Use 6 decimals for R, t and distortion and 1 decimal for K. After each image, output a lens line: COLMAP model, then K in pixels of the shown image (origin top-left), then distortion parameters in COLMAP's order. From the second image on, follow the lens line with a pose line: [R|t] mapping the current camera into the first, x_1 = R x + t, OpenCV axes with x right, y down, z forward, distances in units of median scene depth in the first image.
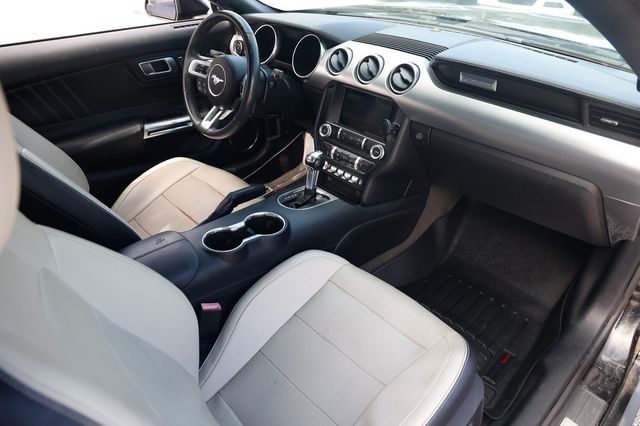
lens RADIAL K [[448.0, 0, 320.0], [0, 448.0, 213.0], [0, 0, 1]] dist [-0.094844, 0.071897]
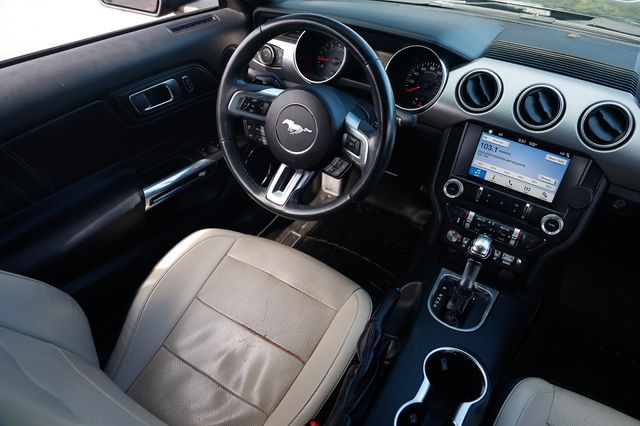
lens RADIAL K [[448.0, 0, 320.0], [0, 448.0, 213.0], [0, 0, 1]] dist [-0.094844, 0.071897]
pose [[0.964697, -0.125013, 0.231799, -0.355315], [0.102103, 0.988853, 0.108376, -0.244693], [-0.242763, -0.080883, 0.966708, 0.375991]]
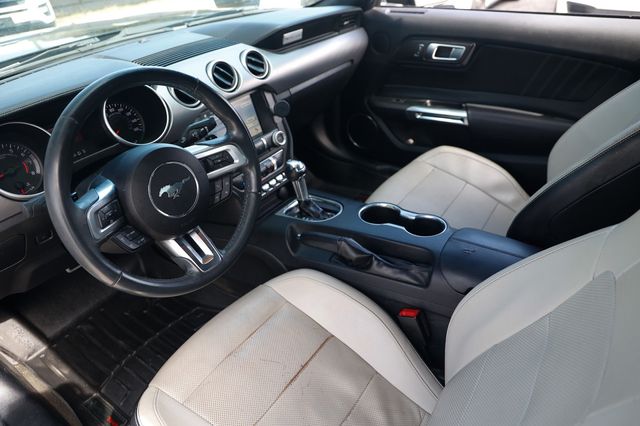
lens RADIAL K [[448.0, 0, 320.0], [0, 448.0, 213.0], [0, 0, 1]] dist [-0.094844, 0.071897]
pose [[-0.206147, -0.520579, 0.828553, -0.732540], [0.588402, 0.610606, 0.530040, -0.464369], [-0.781848, 0.596789, 0.180435, 0.770647]]
